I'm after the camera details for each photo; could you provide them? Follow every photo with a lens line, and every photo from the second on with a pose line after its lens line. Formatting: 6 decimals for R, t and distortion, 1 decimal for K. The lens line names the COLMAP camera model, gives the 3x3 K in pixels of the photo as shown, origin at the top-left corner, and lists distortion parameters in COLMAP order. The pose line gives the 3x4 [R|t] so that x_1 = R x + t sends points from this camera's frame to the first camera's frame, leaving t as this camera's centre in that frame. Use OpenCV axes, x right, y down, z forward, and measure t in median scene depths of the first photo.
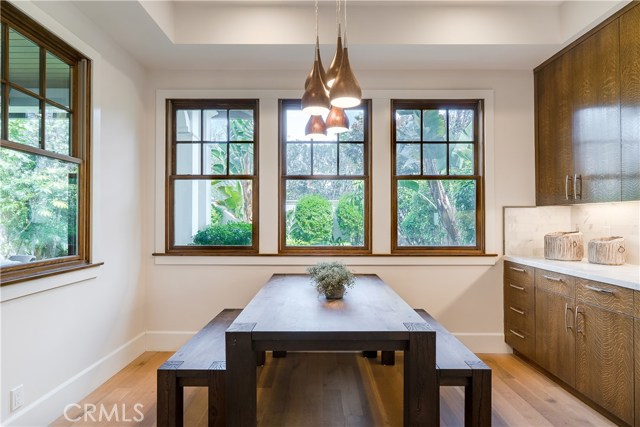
lens RADIAL K [[329.2, 0, 318.6], [0, 329.2, 217.5], [0, 0, 1]] dist [-0.010111, 0.005055]
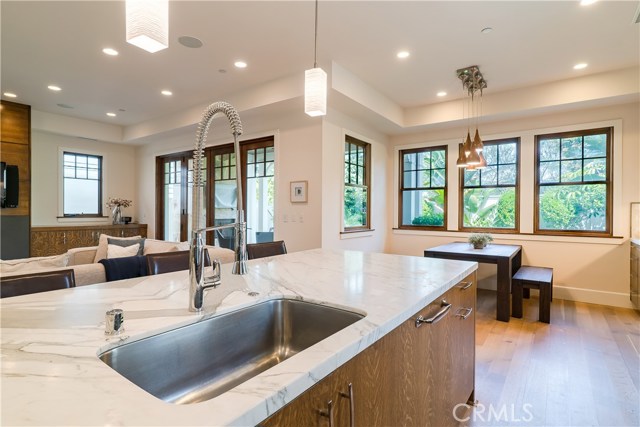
lens RADIAL K [[329.2, 0, 321.0], [0, 329.2, 212.5], [0, 0, 1]] dist [-0.010111, 0.005055]
pose [[0.810354, 0.006138, -0.585908, 0.313241], [-0.003242, 0.999977, 0.005993, 0.003870], [0.585931, -0.002957, 0.810355, -0.869390]]
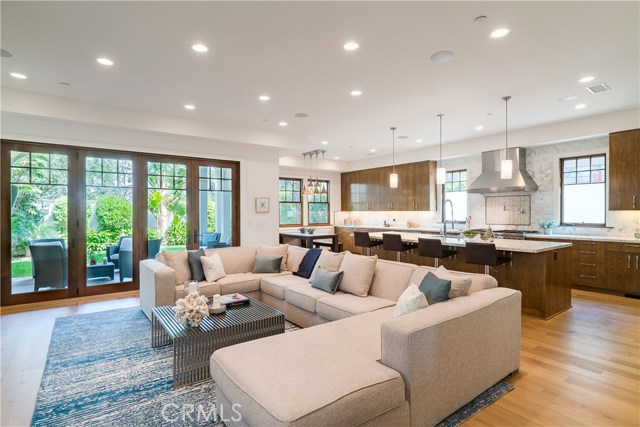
lens RADIAL K [[329.2, 0, 321.1], [0, 329.2, 215.7], [0, 0, 1]] dist [-0.010111, 0.005055]
pose [[0.795461, -0.011710, 0.605892, -1.674090], [0.002558, 0.999869, 0.015966, -0.043355], [-0.606000, -0.011150, 0.795387, -1.712317]]
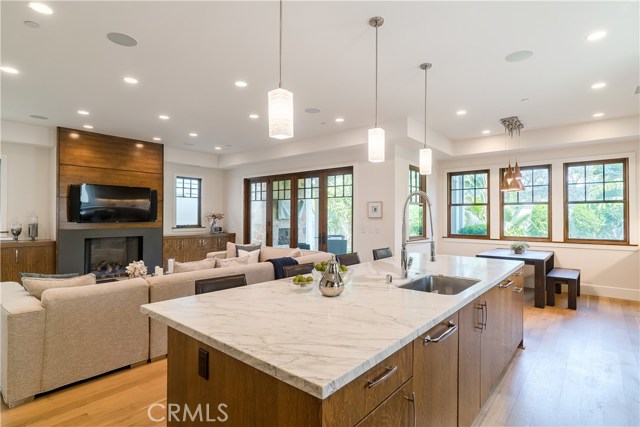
lens RADIAL K [[329.2, 0, 319.4], [0, 329.2, 212.3], [0, 0, 1]] dist [-0.010111, 0.005055]
pose [[0.763848, -0.007333, -0.645354, 0.367597], [0.000561, 0.999943, -0.010698, -0.045057], [0.645396, 0.007810, 0.763809, -1.430287]]
